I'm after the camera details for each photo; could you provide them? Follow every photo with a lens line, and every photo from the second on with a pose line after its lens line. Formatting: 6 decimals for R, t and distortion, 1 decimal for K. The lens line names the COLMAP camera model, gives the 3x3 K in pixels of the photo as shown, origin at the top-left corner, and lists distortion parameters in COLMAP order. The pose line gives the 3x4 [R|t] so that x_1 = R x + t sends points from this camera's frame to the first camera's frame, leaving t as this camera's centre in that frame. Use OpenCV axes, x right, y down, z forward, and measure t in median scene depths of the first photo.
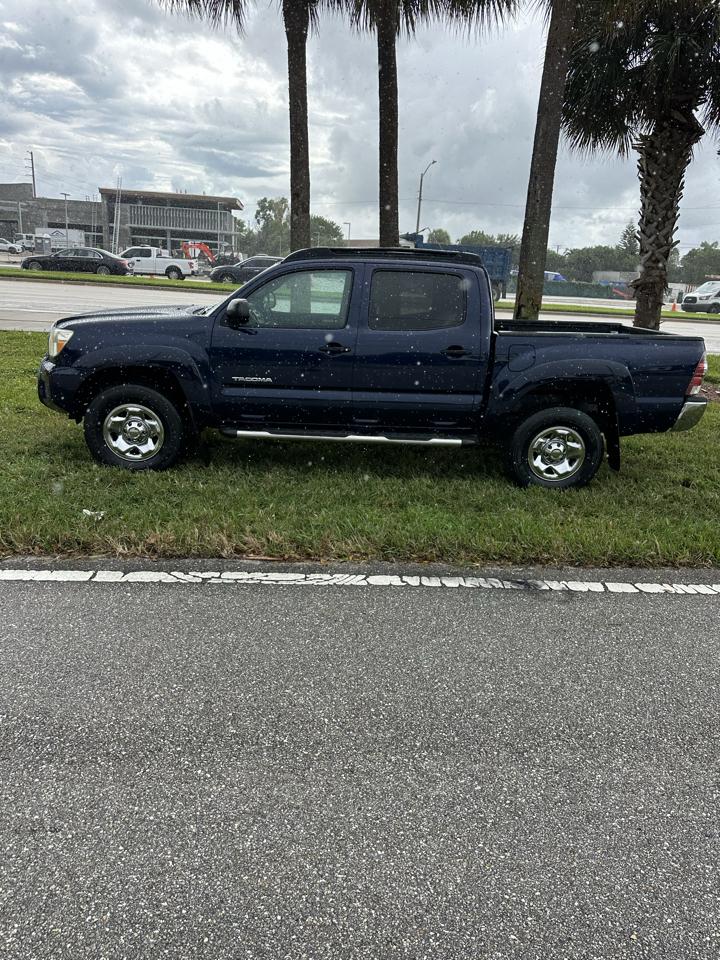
lens RADIAL K [[707.6, 0, 360.0], [0, 707.6, 480.0], [0, 0, 1]] dist [0.079095, -0.118496]
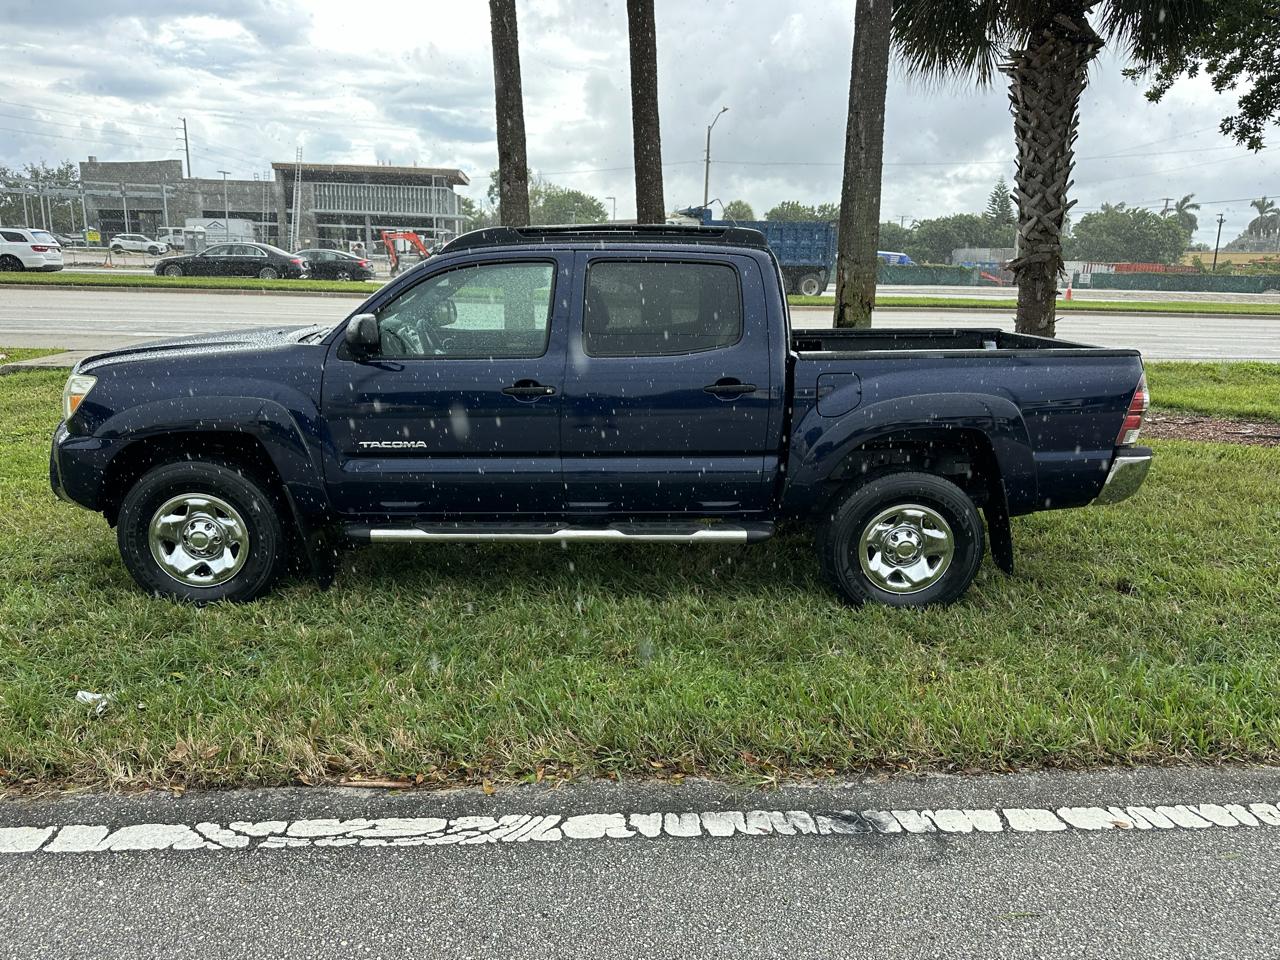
lens RADIAL K [[959.5, 0, 640.0], [0, 959.5, 480.0], [0, 0, 1]] dist [0.073398, -0.118191]
pose [[0.999374, -0.034602, -0.007382, 0.059145], [0.034085, 0.997534, -0.061359, -0.052519], [0.009487, 0.061069, 0.998088, 0.180866]]
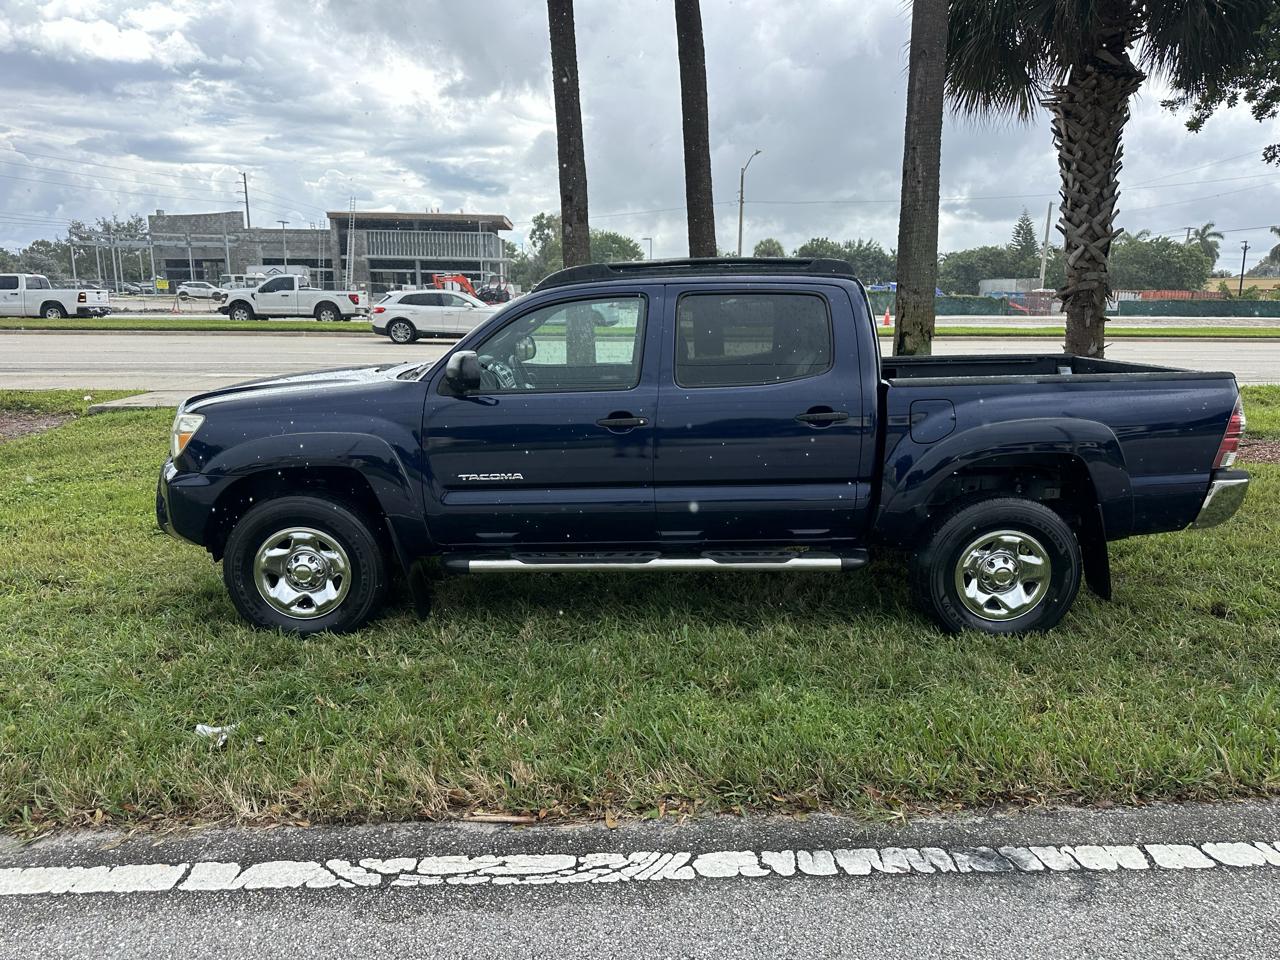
lens RADIAL K [[924.1, 0, 640.0], [0, 924.1, 480.0], [0, 0, 1]] dist [0.068922, -0.112127]
pose [[0.998067, -0.047656, -0.039897, 0.007977], [0.043791, 0.994731, -0.092697, -0.057240], [0.044104, 0.090770, 0.994895, 0.202201]]
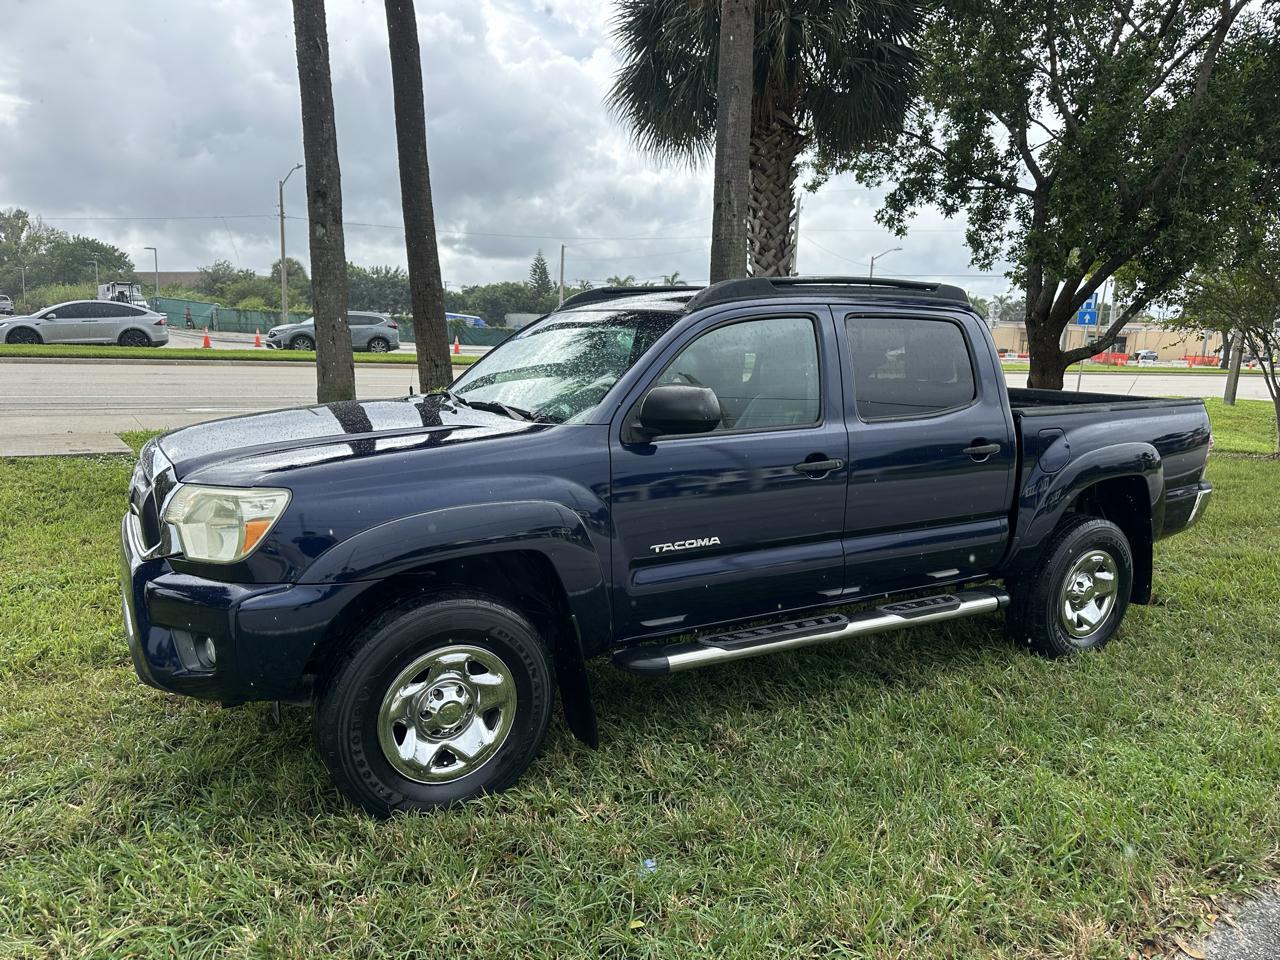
lens RADIAL K [[924.1, 0, 640.0], [0, 924.1, 480.0], [0, 0, 1]] dist [0.068922, -0.112127]
pose [[0.871463, -0.105572, 0.478965, -0.449782], [0.156258, 0.985435, -0.067099, -0.141583], [-0.464905, 0.133317, 0.875266, 0.447294]]
